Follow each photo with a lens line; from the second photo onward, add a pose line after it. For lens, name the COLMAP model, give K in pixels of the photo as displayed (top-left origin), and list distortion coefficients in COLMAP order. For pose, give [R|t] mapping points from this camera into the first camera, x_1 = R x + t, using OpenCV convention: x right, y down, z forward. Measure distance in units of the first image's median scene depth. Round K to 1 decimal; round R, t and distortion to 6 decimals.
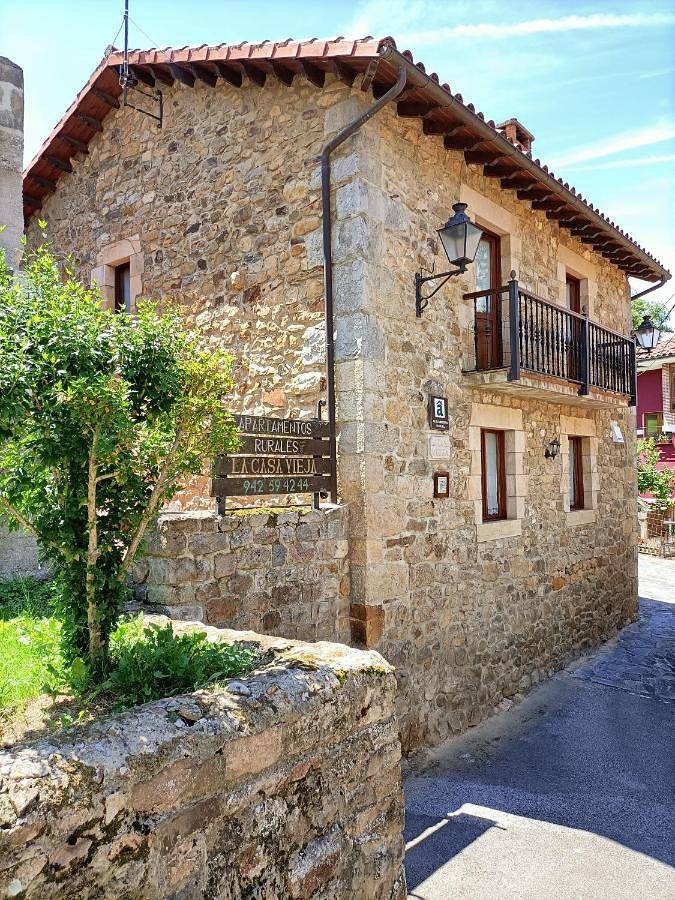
lens RADIAL K [[701.3, 0, 336.9], [0, 701.3, 451.8], [0, 0, 1]] dist [0.080130, 0.000661]
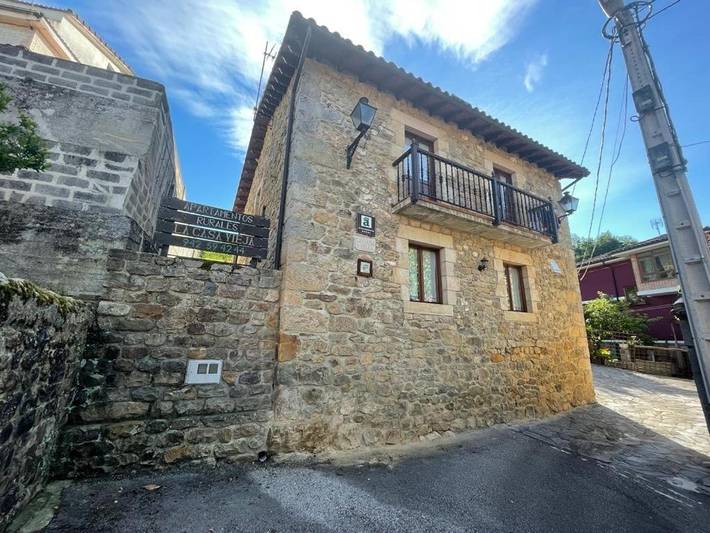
lens RADIAL K [[287.6, 0, 355.6], [0, 287.6, 265.8], [0, 0, 1]] dist [-0.001704, 0.000152]
pose [[0.915308, -0.059310, -0.398364, 0.376187], [-0.030344, 0.976131, -0.215051, 0.176739], [0.401610, 0.208926, 0.891661, 0.422573]]
